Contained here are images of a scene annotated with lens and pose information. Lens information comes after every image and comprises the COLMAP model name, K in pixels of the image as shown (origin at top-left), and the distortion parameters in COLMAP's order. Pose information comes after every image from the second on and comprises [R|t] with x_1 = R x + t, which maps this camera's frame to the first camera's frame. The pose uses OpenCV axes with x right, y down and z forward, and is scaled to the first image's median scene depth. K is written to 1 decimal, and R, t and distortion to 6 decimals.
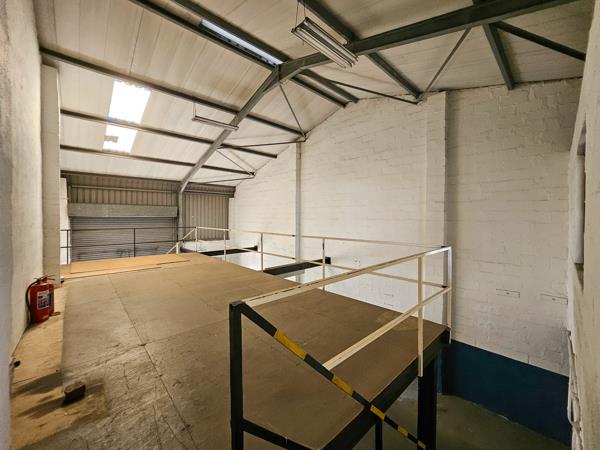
lens RADIAL K [[243.0, 0, 300.0], [0, 243.0, 225.0], [0, 0, 1]] dist [-0.000525, -0.000072]
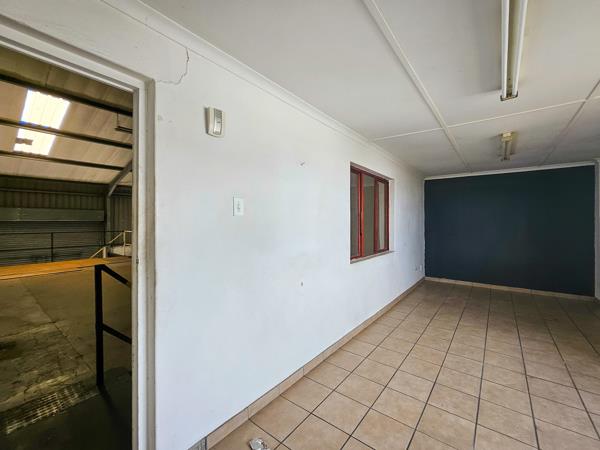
lens RADIAL K [[254.1, 0, 300.0], [0, 254.1, 225.0], [0, 0, 1]] dist [-0.000234, 0.008044]
pose [[0.986774, -0.003259, 0.162072, 0.146028], [0.005642, 0.999883, -0.014243, 0.004190], [-0.162006, 0.014969, 0.986676, -0.191195]]
